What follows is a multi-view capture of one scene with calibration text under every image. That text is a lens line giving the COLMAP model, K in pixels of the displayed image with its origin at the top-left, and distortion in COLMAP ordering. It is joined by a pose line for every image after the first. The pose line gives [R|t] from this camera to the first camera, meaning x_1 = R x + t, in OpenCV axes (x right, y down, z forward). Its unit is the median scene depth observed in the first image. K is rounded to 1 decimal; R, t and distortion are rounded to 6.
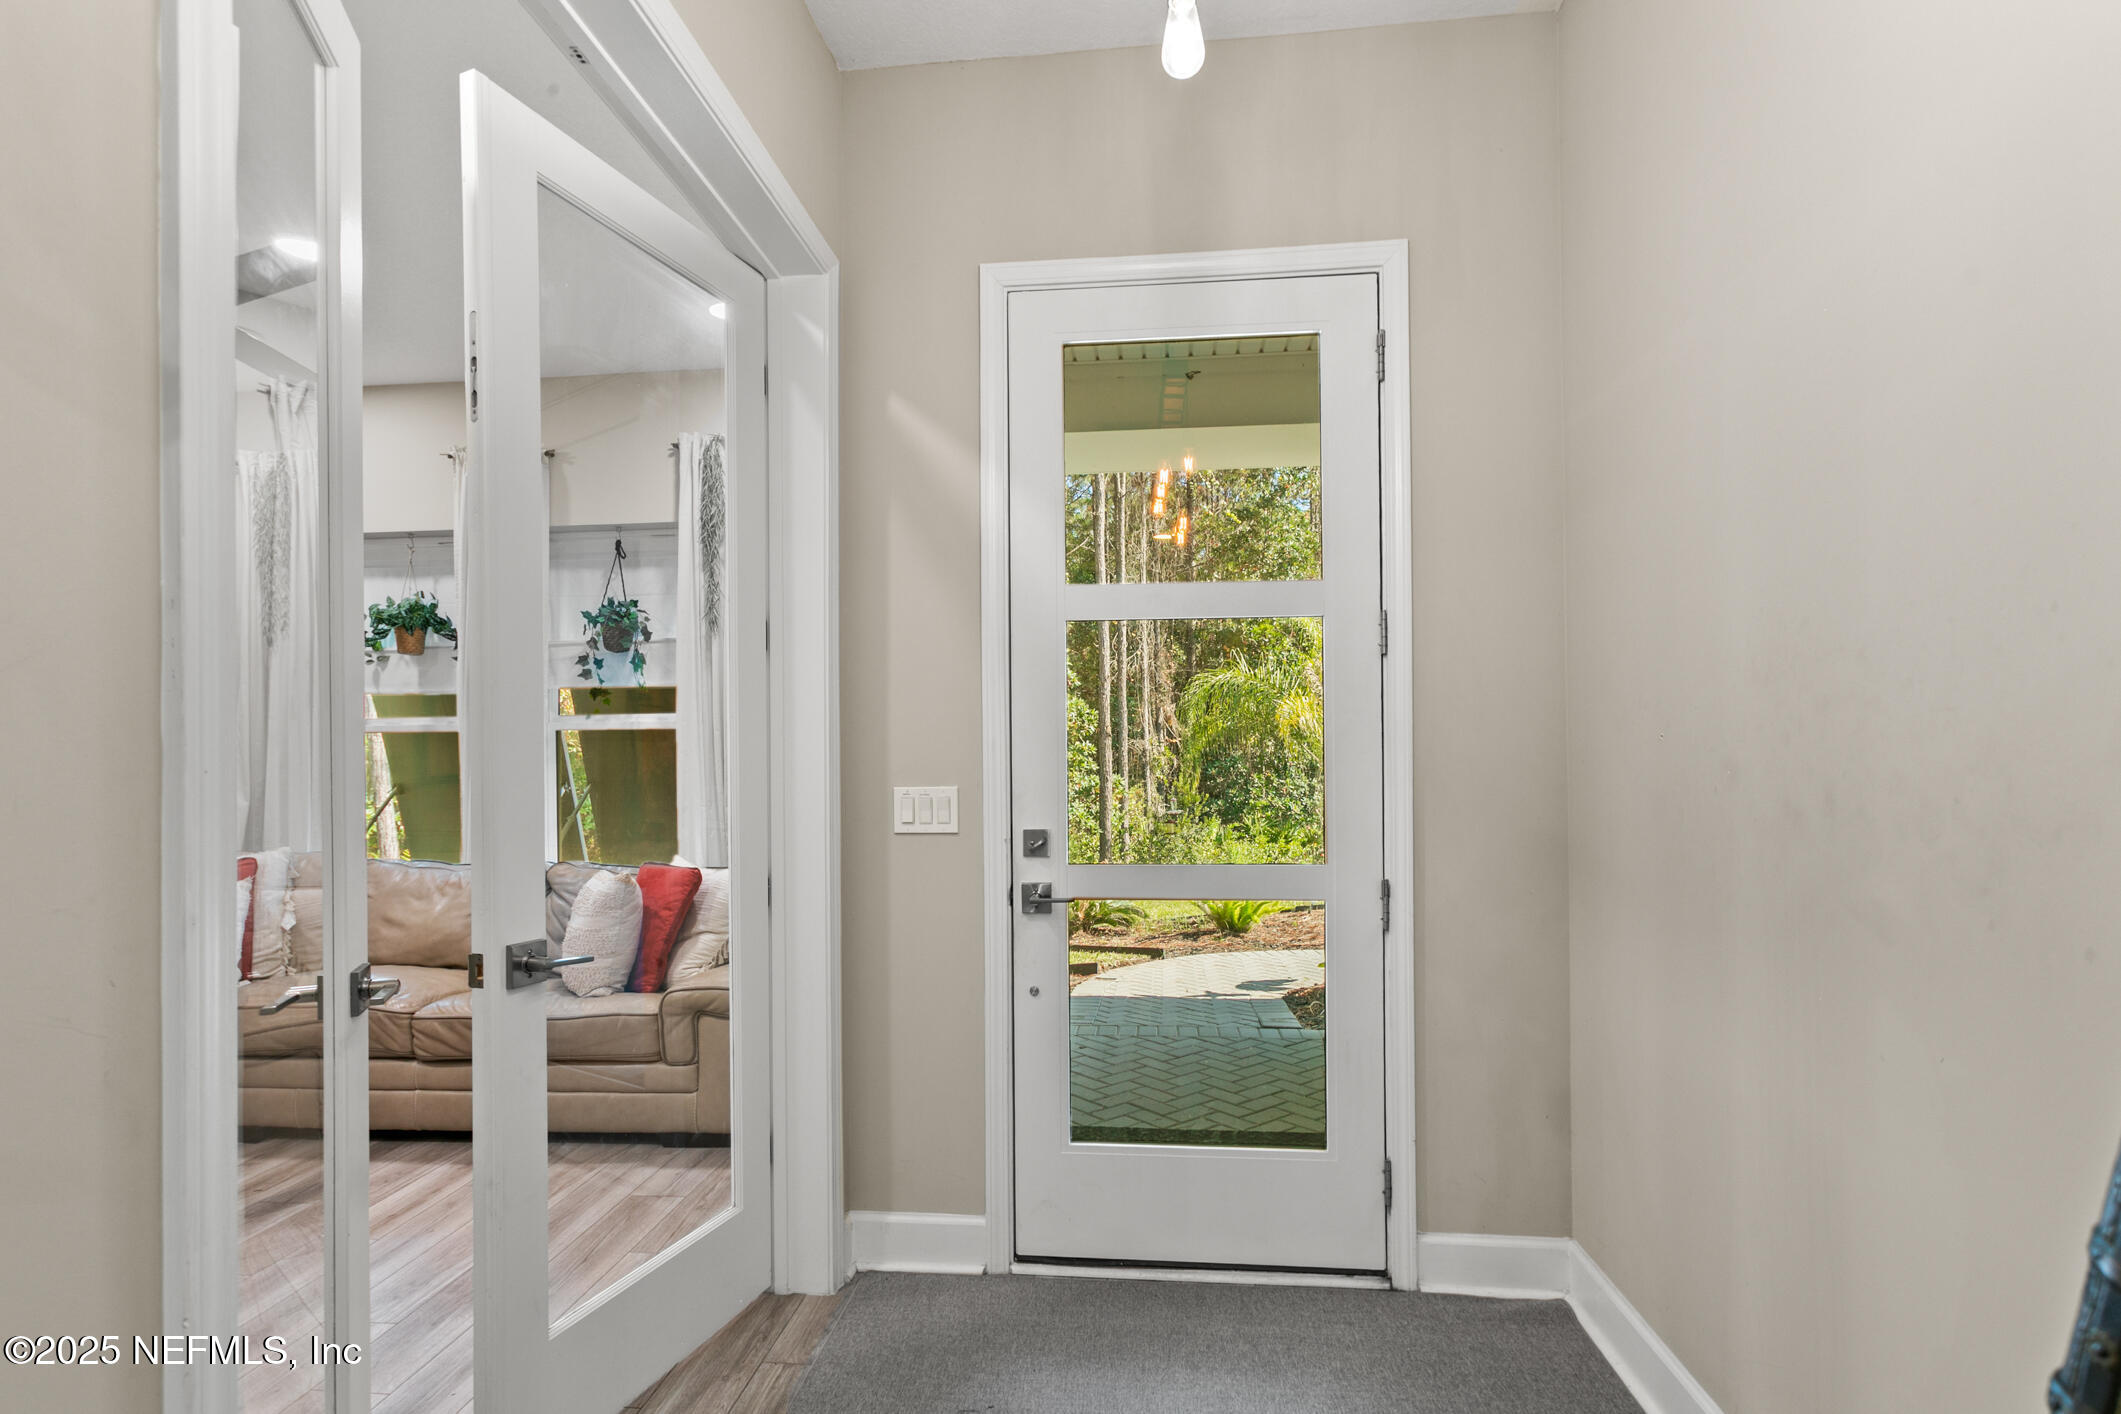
lens RADIAL K [[992.3, 0, 1064.6], [0, 992.3, 741.8], [0, 0, 1]] dist [-0.021930, 0.021796]
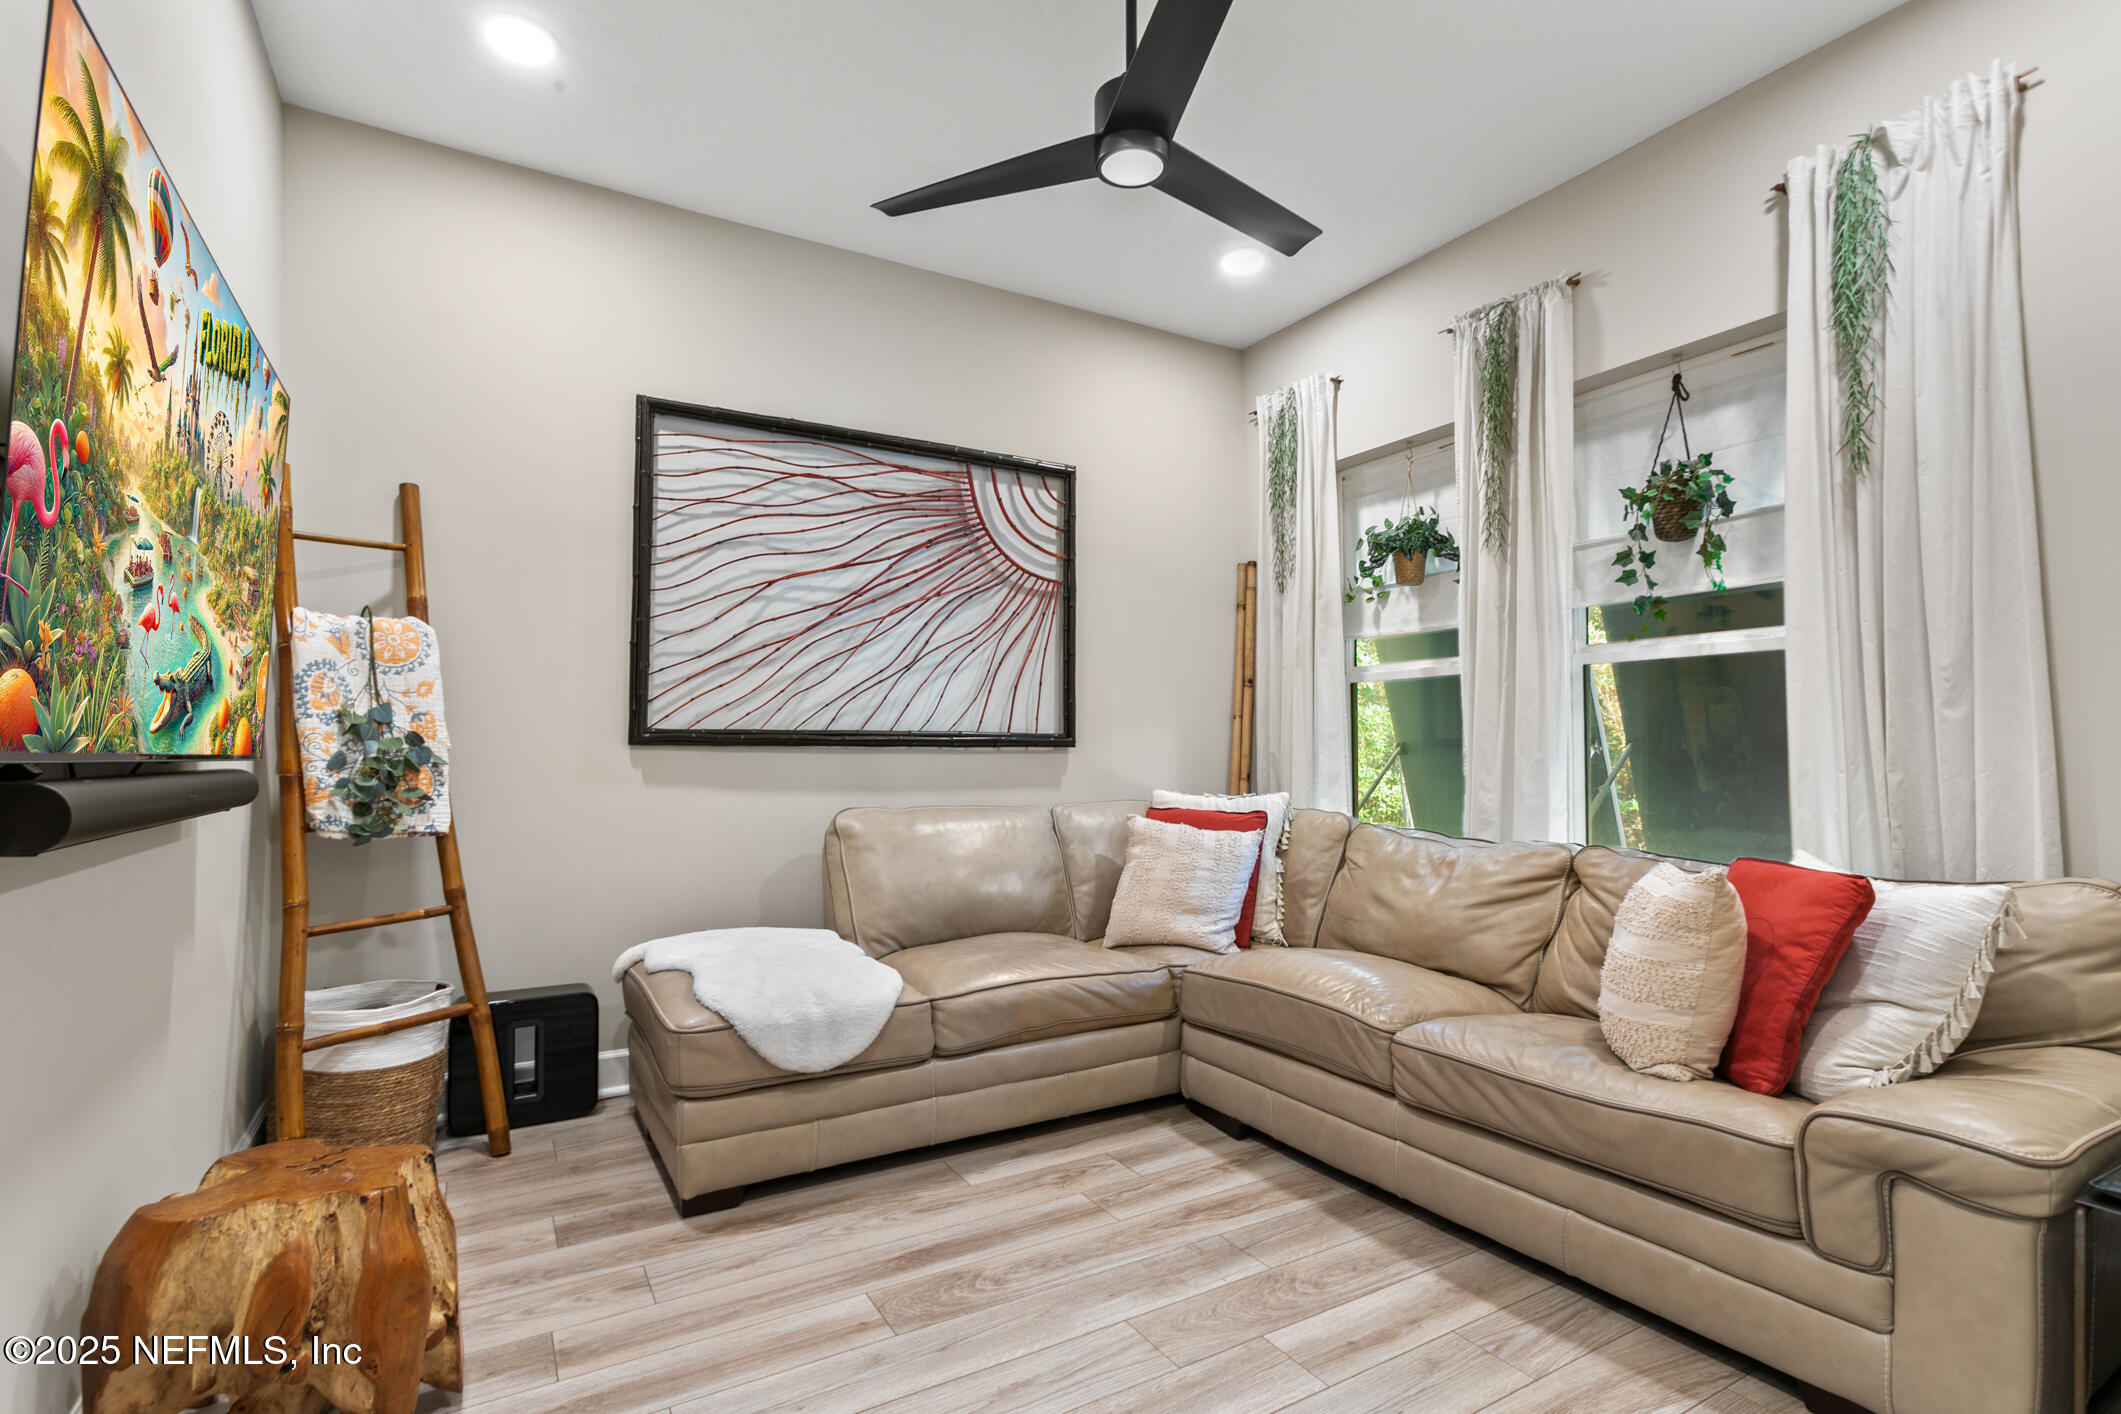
lens RADIAL K [[992.3, 0, 1064.6], [0, 992.3, 741.8], [0, 0, 1]] dist [-0.021930, 0.021796]
pose [[0.581697, 0.001509, -0.813404, -0.151551], [0.007195, 0.999950, 0.007000, 0.038805], [0.813373, -0.009924, 0.581657, 0.276066]]
